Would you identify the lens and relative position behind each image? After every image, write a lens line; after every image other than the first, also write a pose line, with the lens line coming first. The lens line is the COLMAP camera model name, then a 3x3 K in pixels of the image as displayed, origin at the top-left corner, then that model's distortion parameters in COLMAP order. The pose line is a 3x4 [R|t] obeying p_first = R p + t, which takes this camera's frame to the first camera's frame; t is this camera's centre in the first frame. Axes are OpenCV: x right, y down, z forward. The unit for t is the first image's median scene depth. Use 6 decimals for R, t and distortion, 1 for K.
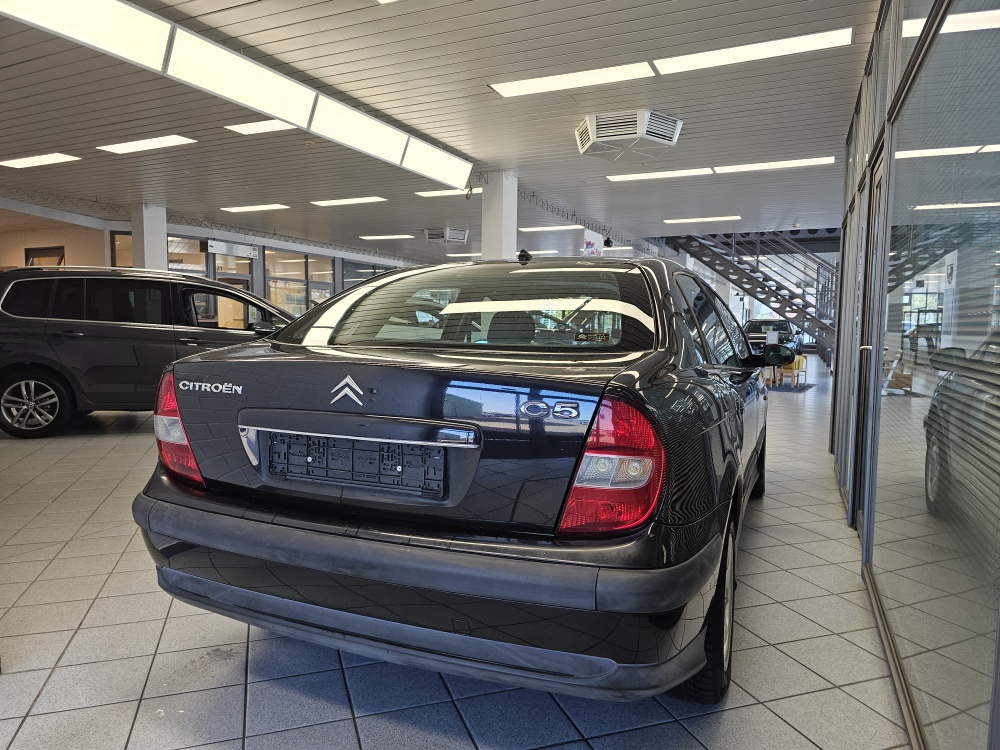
lens RADIAL K [[682.9, 0, 493.8], [0, 682.9, 385.9], [0, 0, 1]] dist [0.054268, -0.066348]
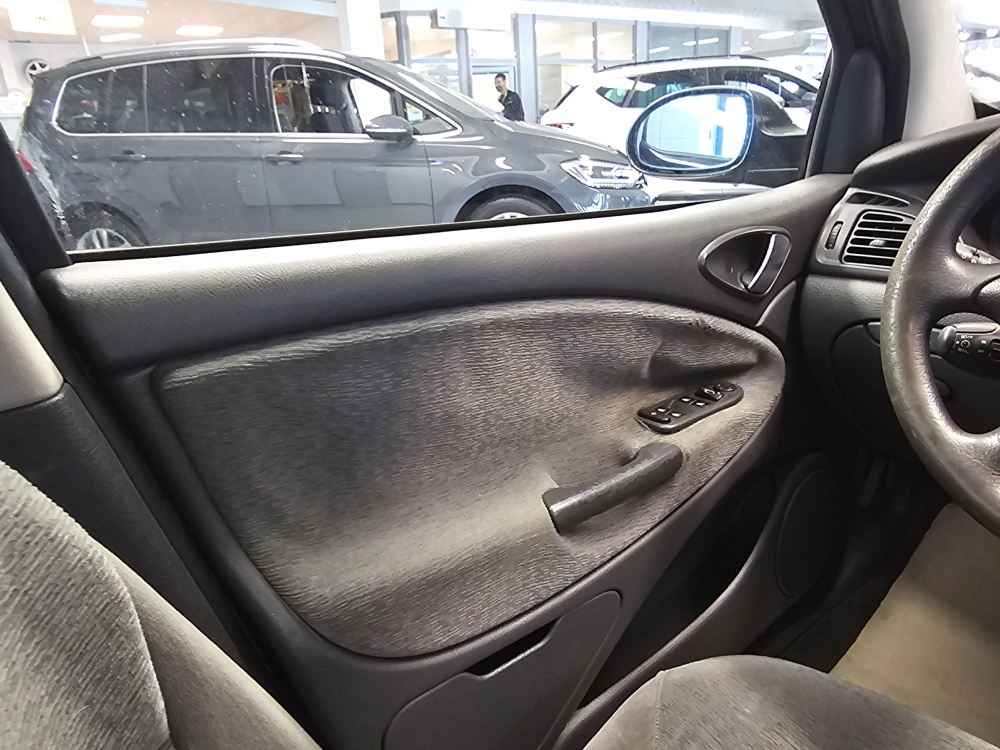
lens RADIAL K [[688.0, 0, 500.0], [0, 688.0, 375.0], [0, 0, 1]] dist [-0.003191, -0.001814]
pose [[0.879419, 0.097410, -0.465975, 0.028637], [0.026033, 0.967536, 0.251389, -0.033547], [0.475336, -0.233207, 0.848334, 0.659775]]
